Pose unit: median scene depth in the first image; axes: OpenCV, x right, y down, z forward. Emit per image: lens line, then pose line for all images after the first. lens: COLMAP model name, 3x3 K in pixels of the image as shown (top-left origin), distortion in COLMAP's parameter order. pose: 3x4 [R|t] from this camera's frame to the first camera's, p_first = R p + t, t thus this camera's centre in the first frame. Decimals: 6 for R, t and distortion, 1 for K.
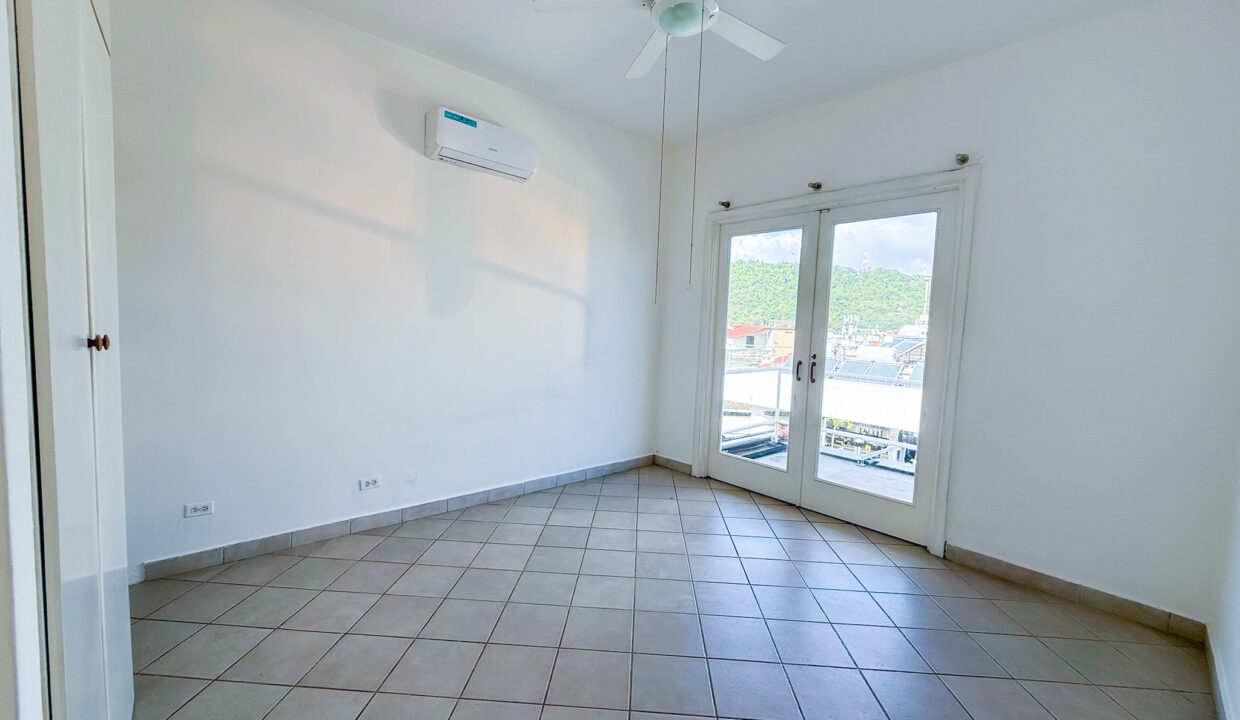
lens RADIAL K [[489.1, 0, 614.3], [0, 489.1, 364.3], [0, 0, 1]] dist [-0.000171, -0.000016]
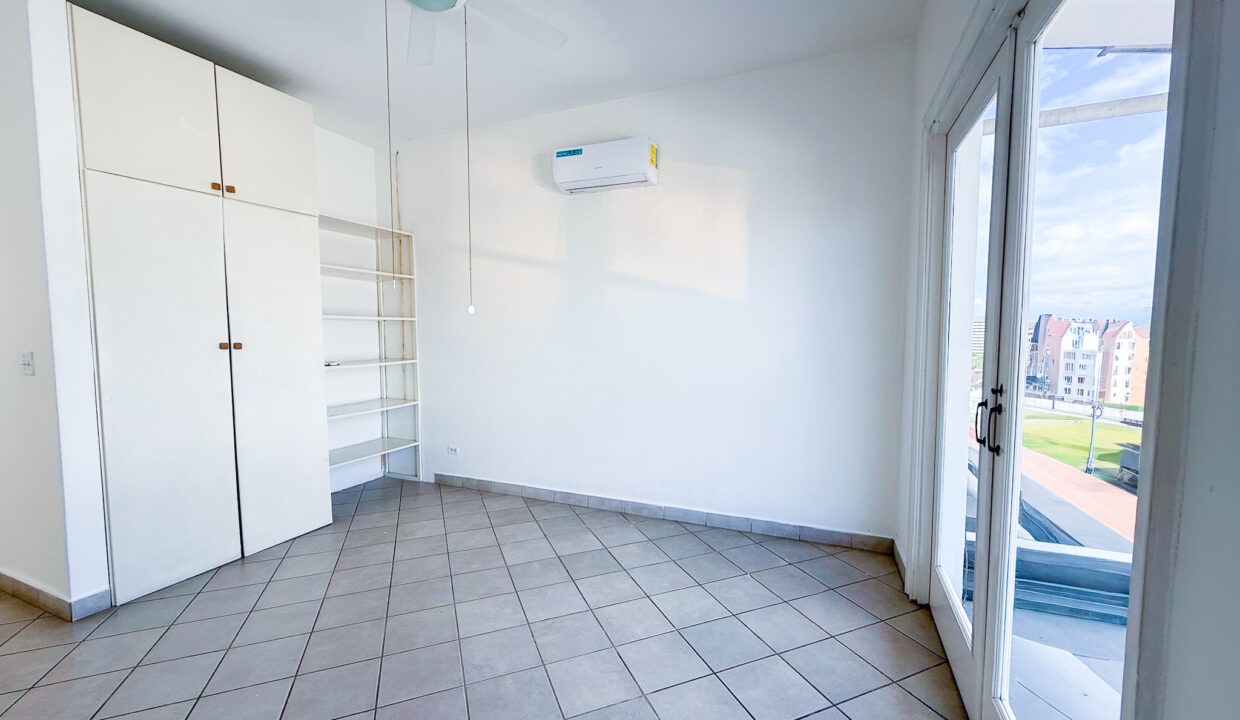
lens RADIAL K [[489.1, 0, 614.3], [0, 489.1, 364.3], [0, 0, 1]] dist [-0.000171, -0.000016]
pose [[0.418563, 0.018945, -0.907990, 0.735814], [-0.055313, 0.998458, -0.004666, -0.017740], [0.906502, 0.052176, 0.418965, 0.631341]]
